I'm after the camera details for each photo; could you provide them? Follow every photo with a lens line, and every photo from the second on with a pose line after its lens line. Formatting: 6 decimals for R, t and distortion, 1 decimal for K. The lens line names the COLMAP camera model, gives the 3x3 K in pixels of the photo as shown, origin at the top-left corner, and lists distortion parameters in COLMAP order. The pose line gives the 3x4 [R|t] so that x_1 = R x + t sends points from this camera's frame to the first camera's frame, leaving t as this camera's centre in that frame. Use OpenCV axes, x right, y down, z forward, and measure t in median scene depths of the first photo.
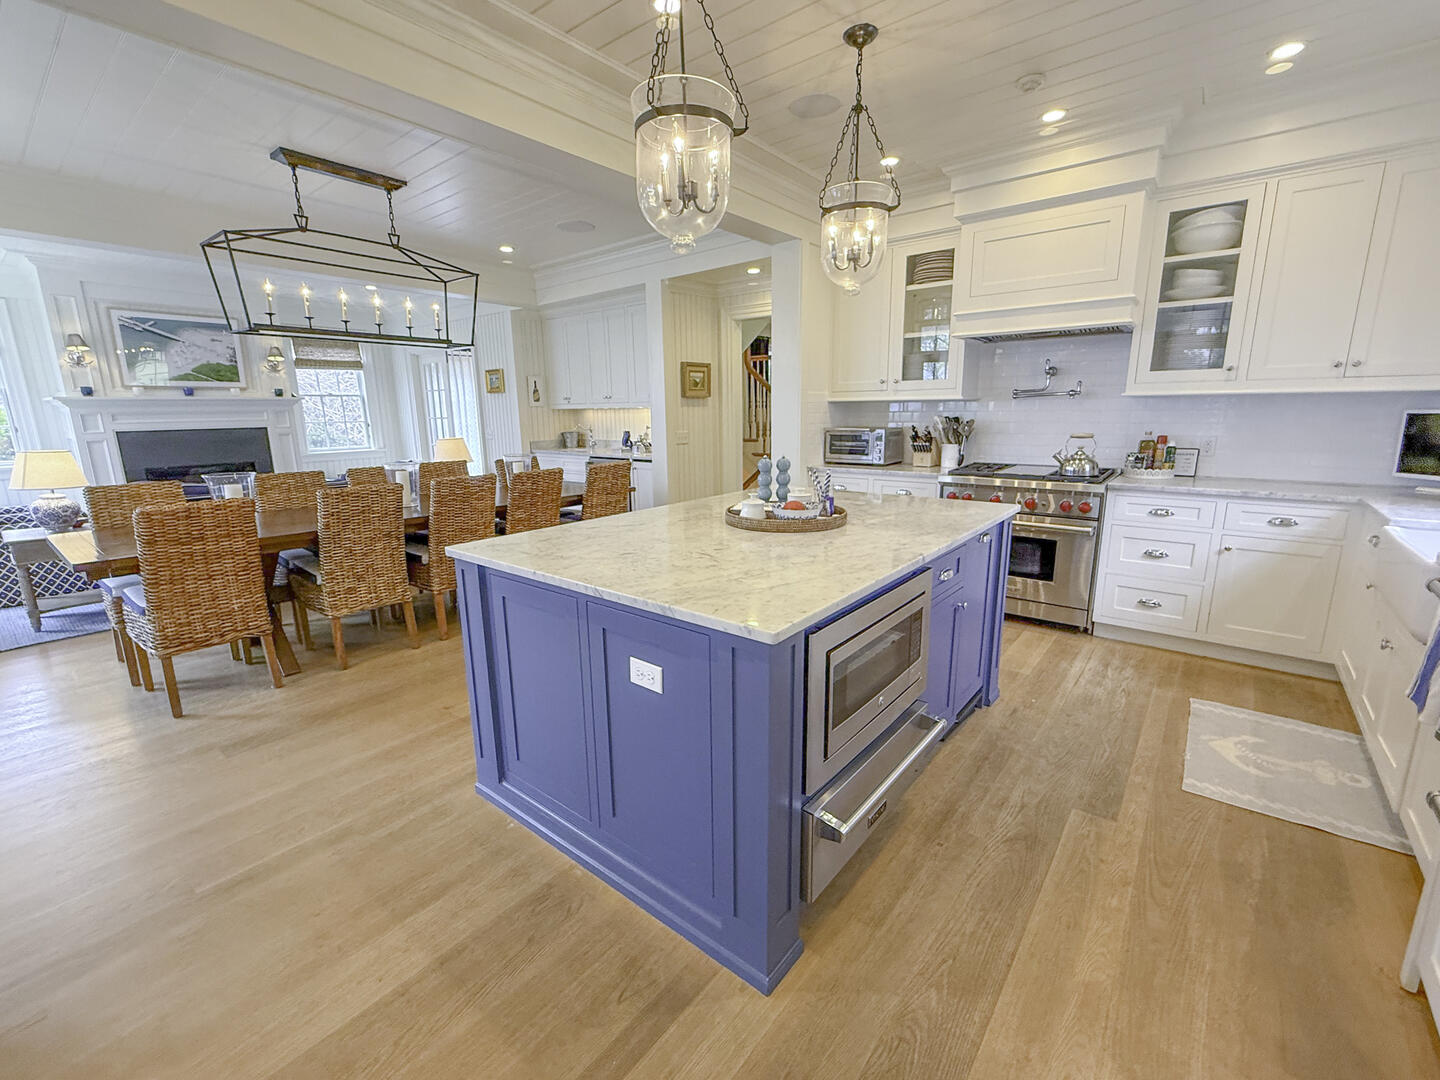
lens RADIAL K [[606.7, 0, 710.5], [0, 606.7, 535.4], [0, 0, 1]] dist [-0.001087, -0.000336]
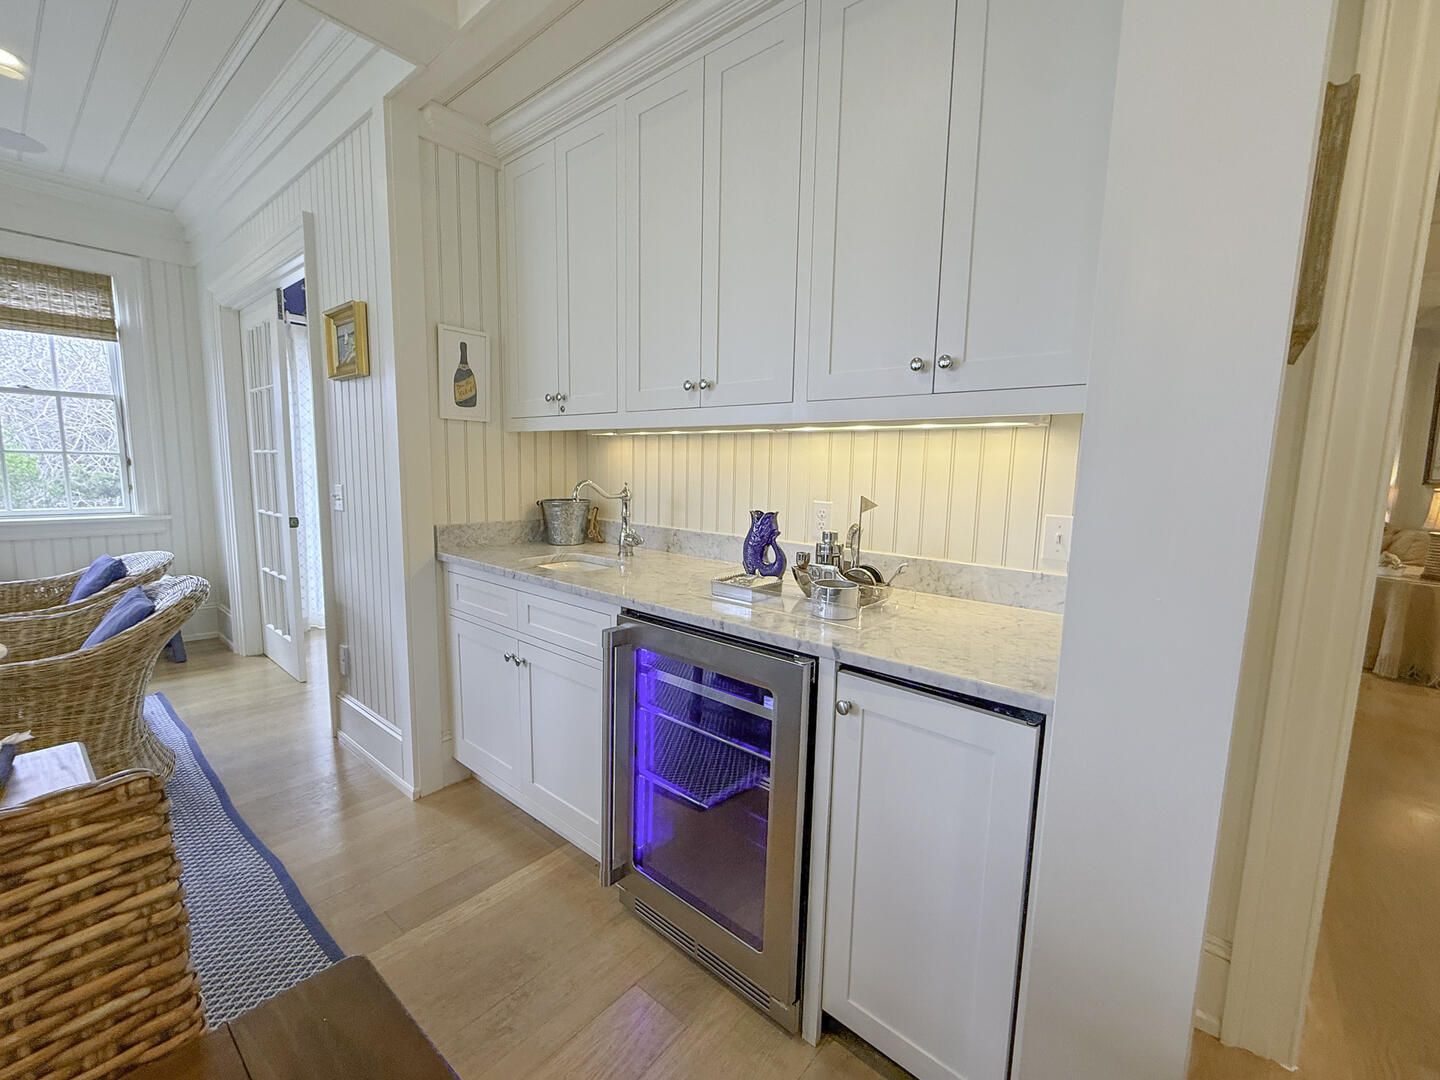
lens RADIAL K [[606.7, 0, 710.5], [0, 606.7, 535.4], [0, 0, 1]] dist [-0.001087, -0.000336]
pose [[0.999081, 0.039462, -0.016722, -0.169051], [-0.040824, 0.995012, -0.091014, -0.146613], [0.013047, 0.091613, 0.995709, 0.789911]]
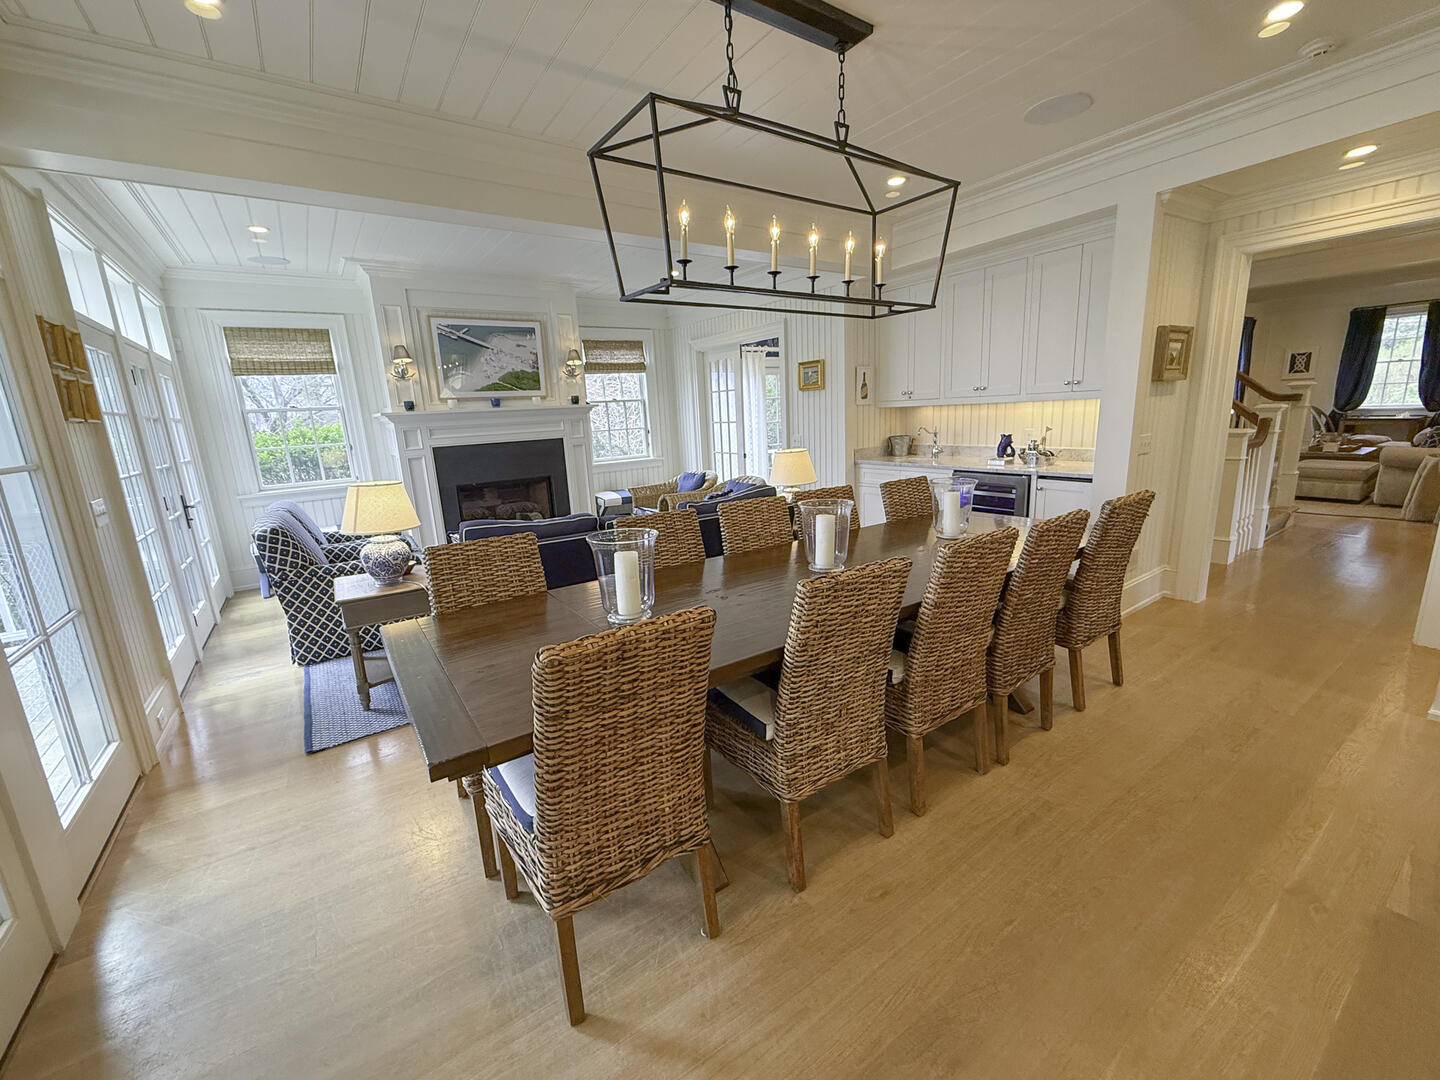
lens RADIAL K [[583.7, 0, 717.0], [0, 583.7, 535.7], [0, 0, 1]] dist [-0.001541, -0.000317]
pose [[0.956597, 0.027917, -0.290073, -0.283220], [-0.023742, 0.999558, 0.017902, -0.059559], [0.290444, -0.010238, 0.956837, 0.250655]]
